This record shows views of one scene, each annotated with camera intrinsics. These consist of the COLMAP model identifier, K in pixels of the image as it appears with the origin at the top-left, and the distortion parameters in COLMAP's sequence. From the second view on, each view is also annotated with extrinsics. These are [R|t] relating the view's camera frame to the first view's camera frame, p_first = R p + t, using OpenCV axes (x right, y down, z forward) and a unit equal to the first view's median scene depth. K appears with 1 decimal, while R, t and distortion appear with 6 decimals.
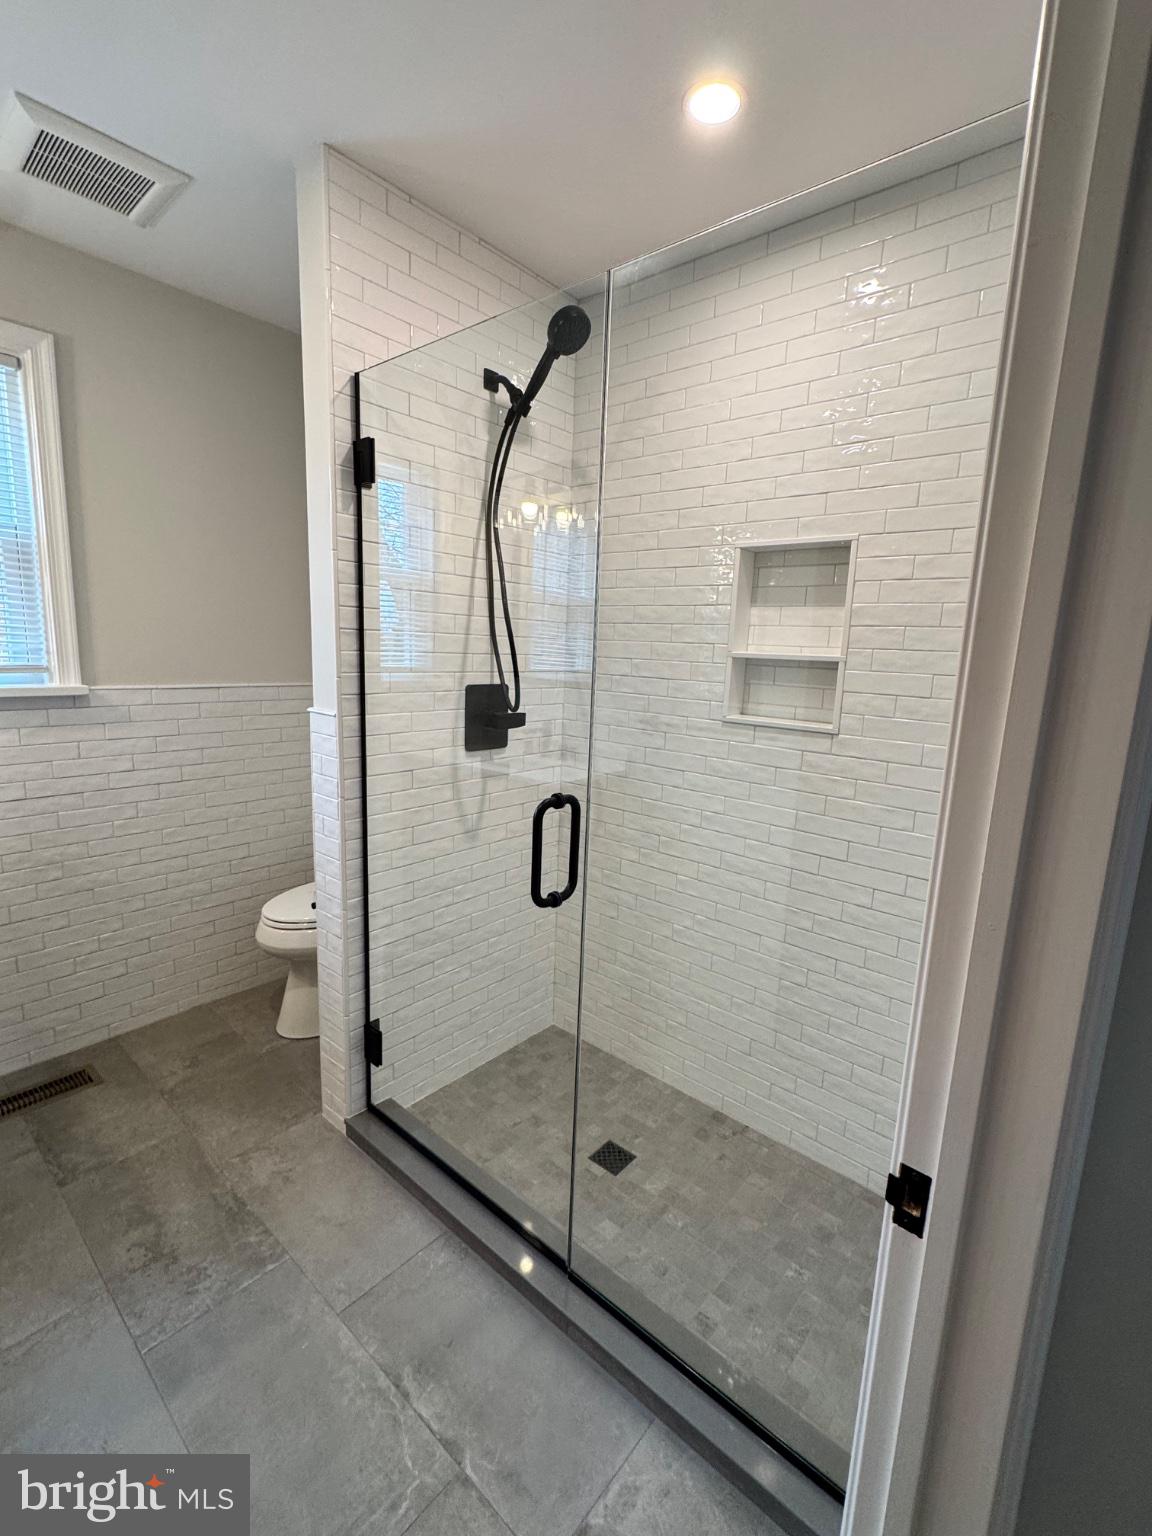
lens RADIAL K [[668.7, 0, 582.1], [0, 668.7, 759.5], [0, 0, 1]] dist [0.001168, -0.000898]
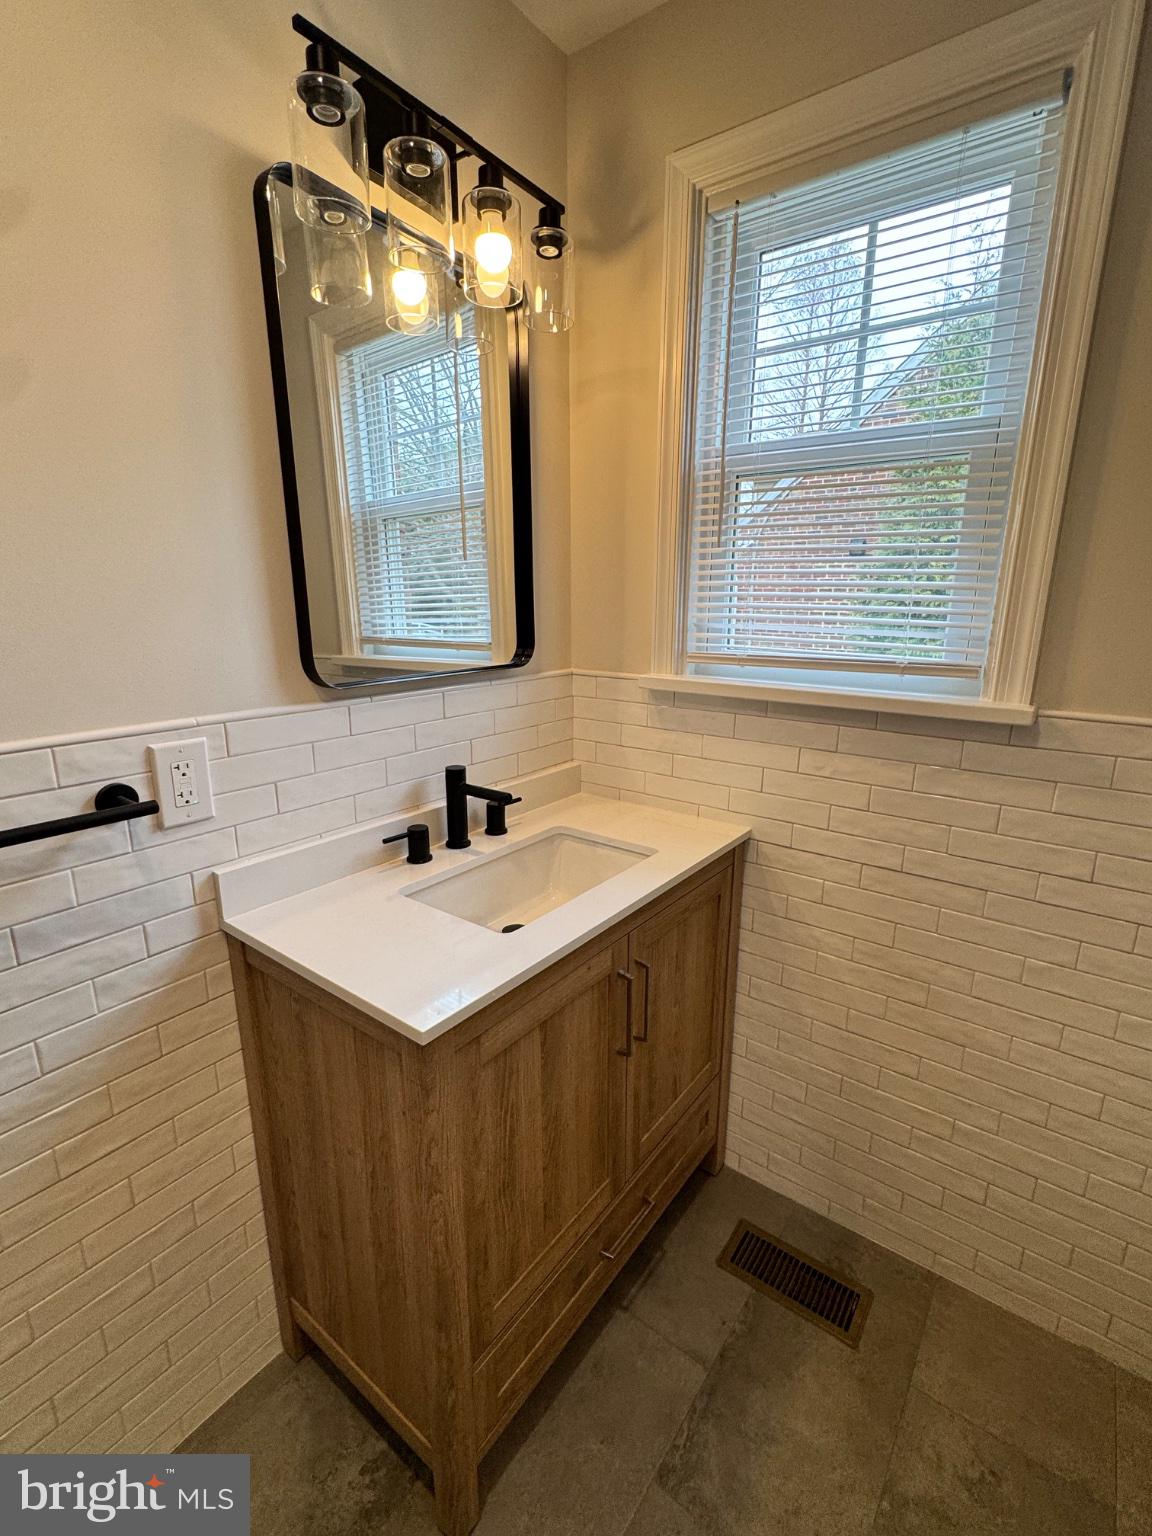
lens RADIAL K [[668.7, 0, 587.1], [0, 668.7, 770.7], [0, 0, 1]] dist [0.001168, -0.000898]
pose [[0.060325, 0.203003, -0.977318, -0.230233], [-0.169953, 0.966894, 0.190347, -0.101598], [0.983604, 0.154615, 0.092829, 0.599168]]
